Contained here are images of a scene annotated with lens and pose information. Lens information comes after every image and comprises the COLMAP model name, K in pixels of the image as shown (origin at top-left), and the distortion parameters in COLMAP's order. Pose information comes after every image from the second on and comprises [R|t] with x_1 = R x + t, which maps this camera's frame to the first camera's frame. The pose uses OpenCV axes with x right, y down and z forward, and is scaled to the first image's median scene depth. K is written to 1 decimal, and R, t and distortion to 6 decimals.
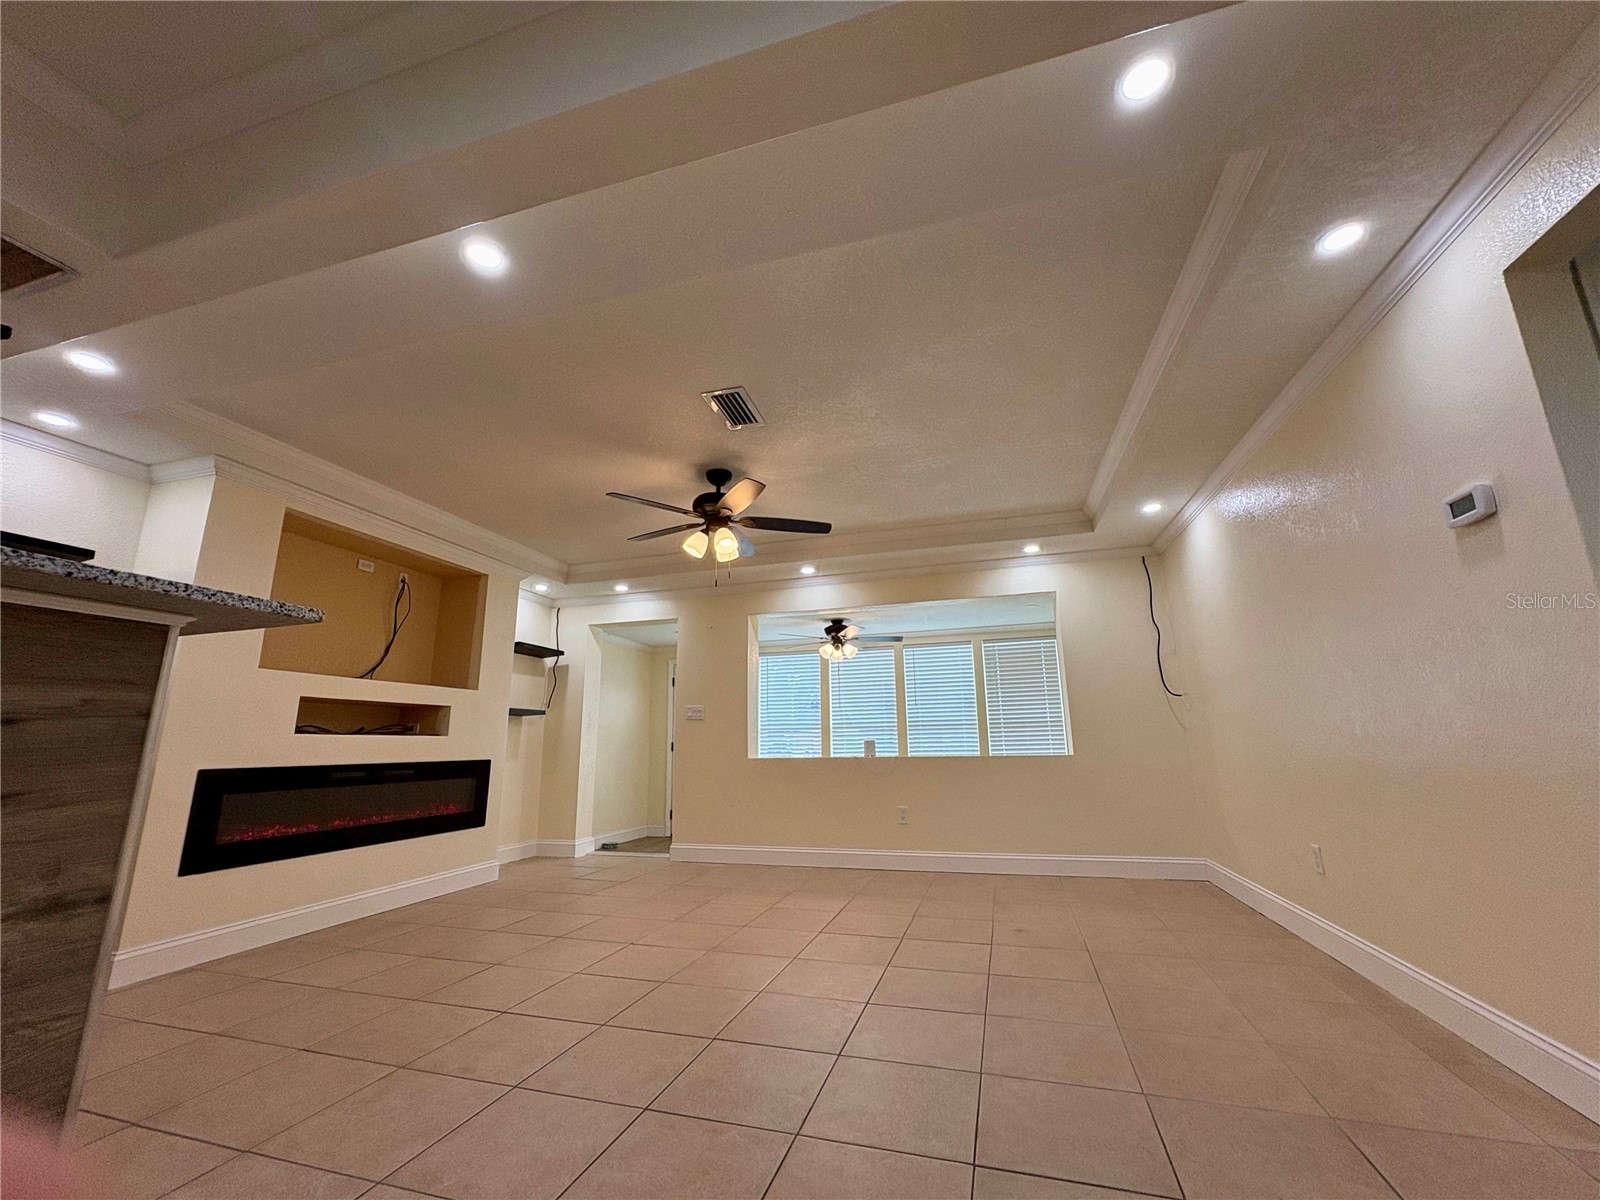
lens RADIAL K [[637.6, 0, 800.0], [0, 637.6, 600.0], [0, 0, 1]] dist [-0.001067, 0.000032]
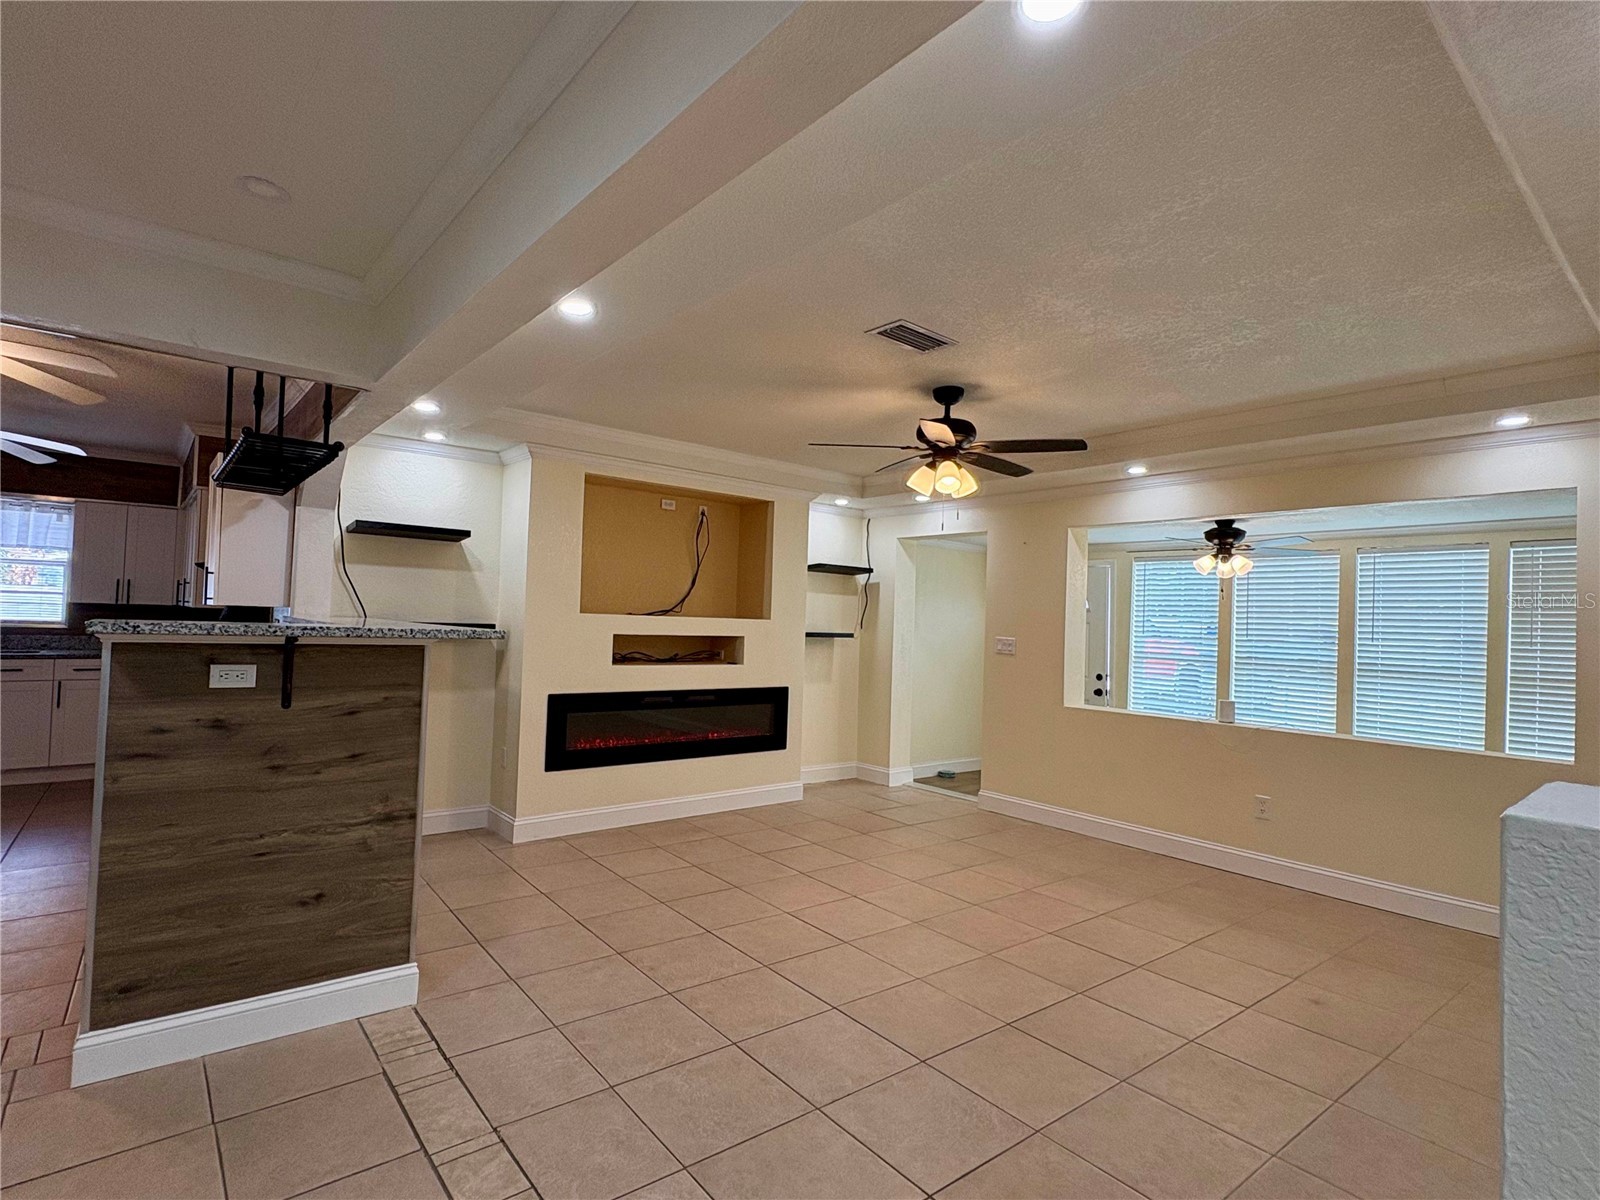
lens RADIAL K [[814.1, 0, 800.0], [0, 814.1, 600.0], [0, 0, 1]] dist [-0.002947, -0.000355]
pose [[0.823901, 0.028801, -0.566001, 0.265267], [0.080963, 0.982482, 0.167849, -0.102828], [0.560920, -0.184116, 0.807137, -0.006751]]
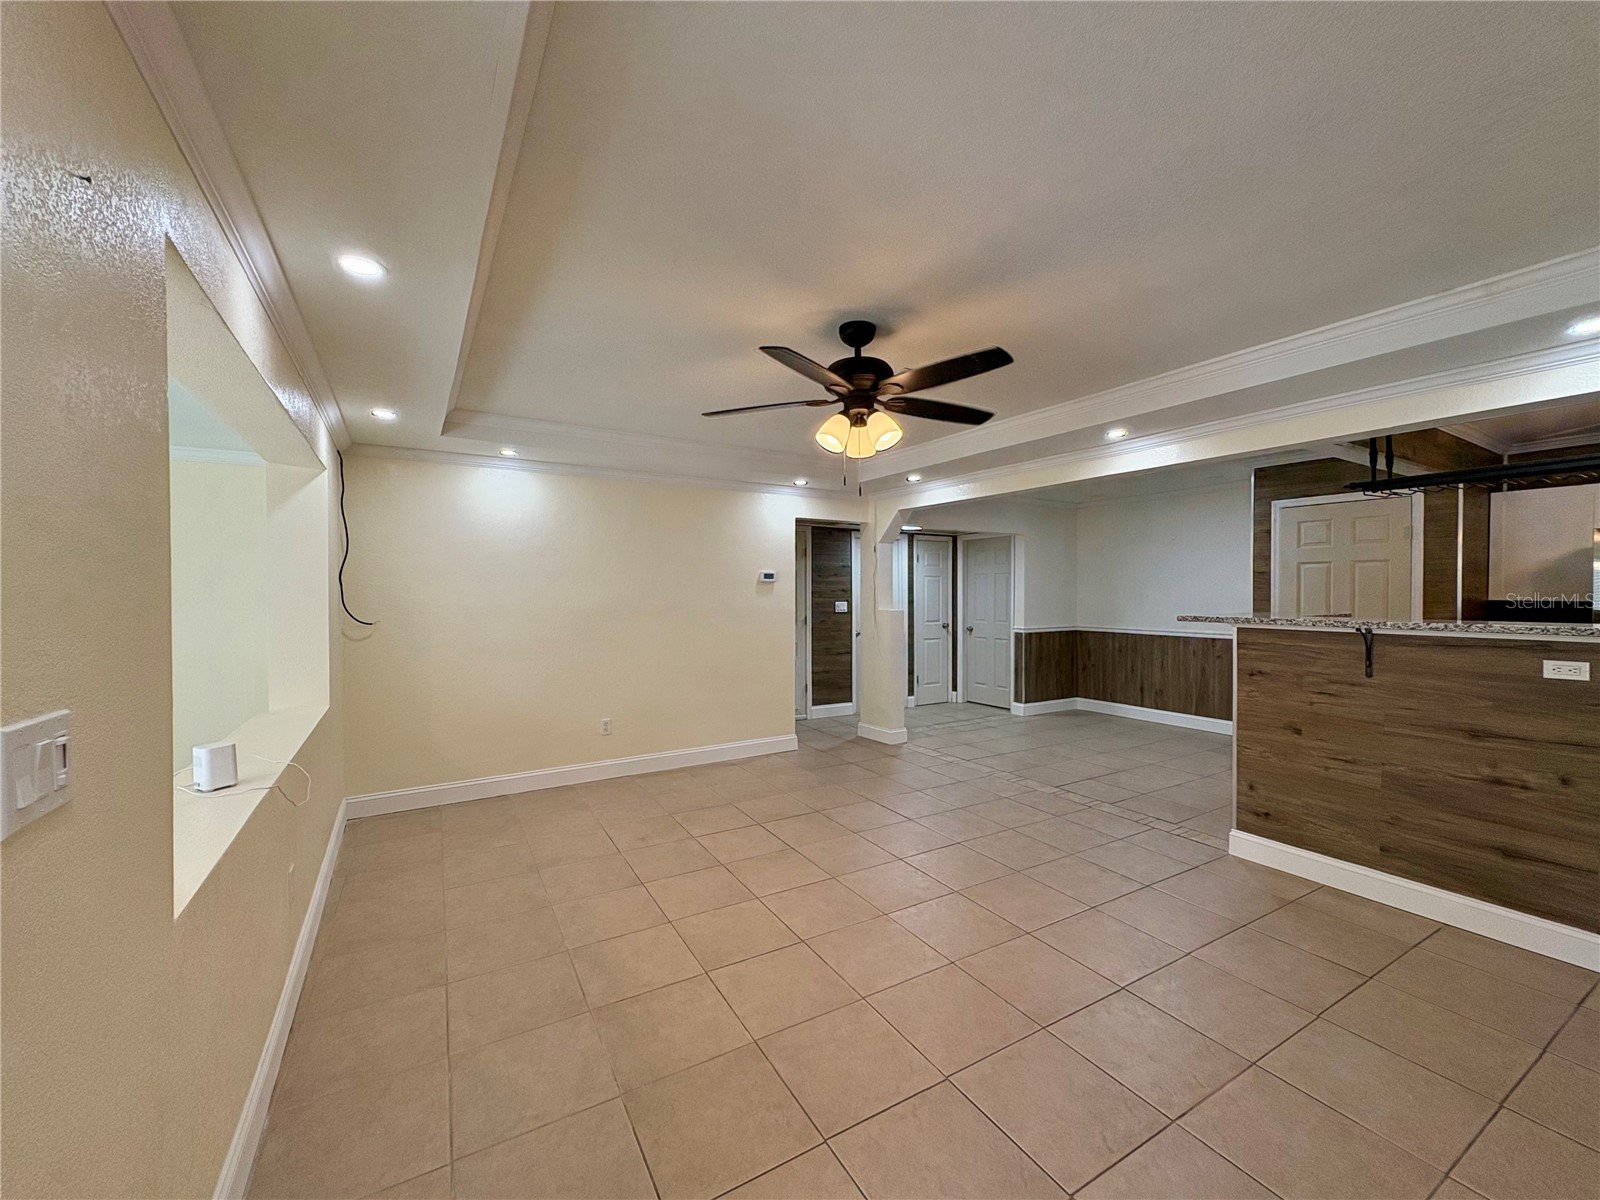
lens RADIAL K [[637.6, 0, 800.0], [0, 637.6, 600.0], [0, 0, 1]] dist [-0.001067, 0.000032]
pose [[-0.734483, 0.011180, 0.678535, -0.463804], [-0.134445, 0.977649, -0.161640, 0.176400], [-0.665176, -0.209947, -0.716563, 1.234265]]
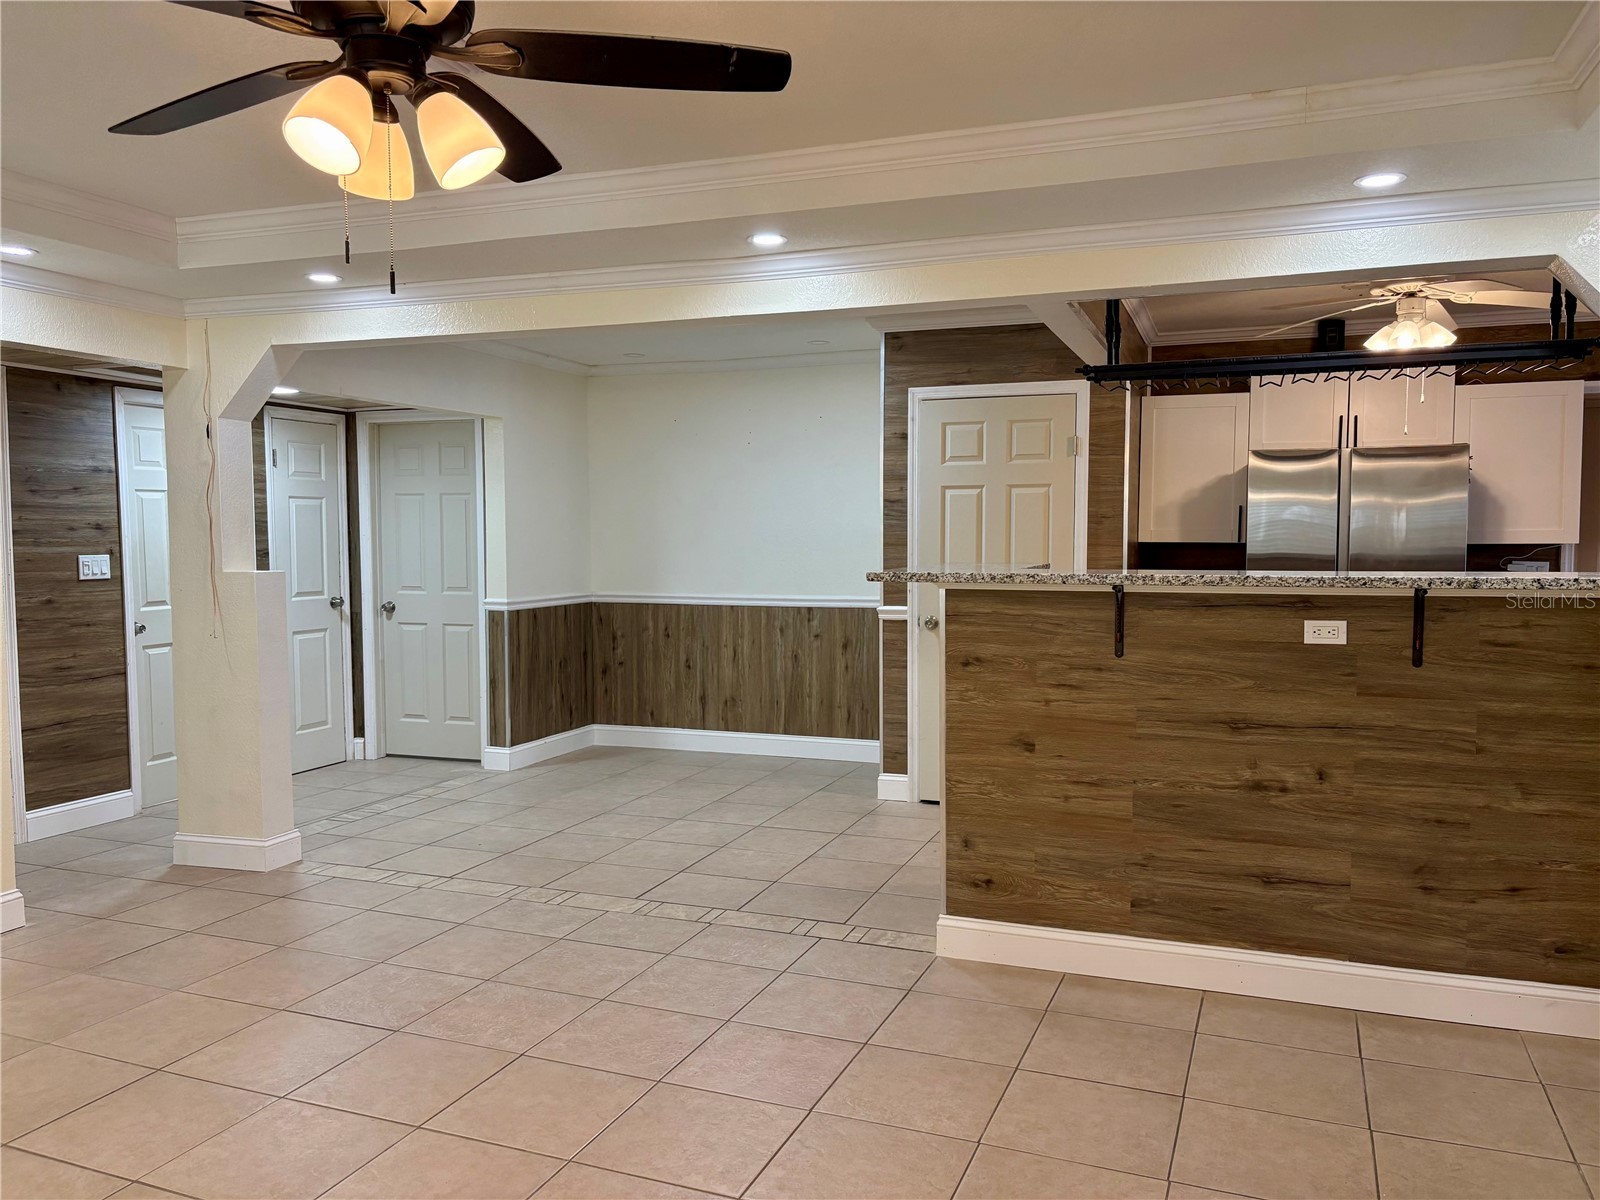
lens RADIAL K [[1212.6, 0, 800.0], [0, 1212.6, 600.0], [0, 0, 1]] dist [0.017301, -0.002243]
pose [[-0.996893, 0.015805, 0.077163, -0.290749], [0.002942, 0.986448, -0.164048, 0.168572], [-0.078710, -0.163311, -0.983430, 1.214996]]
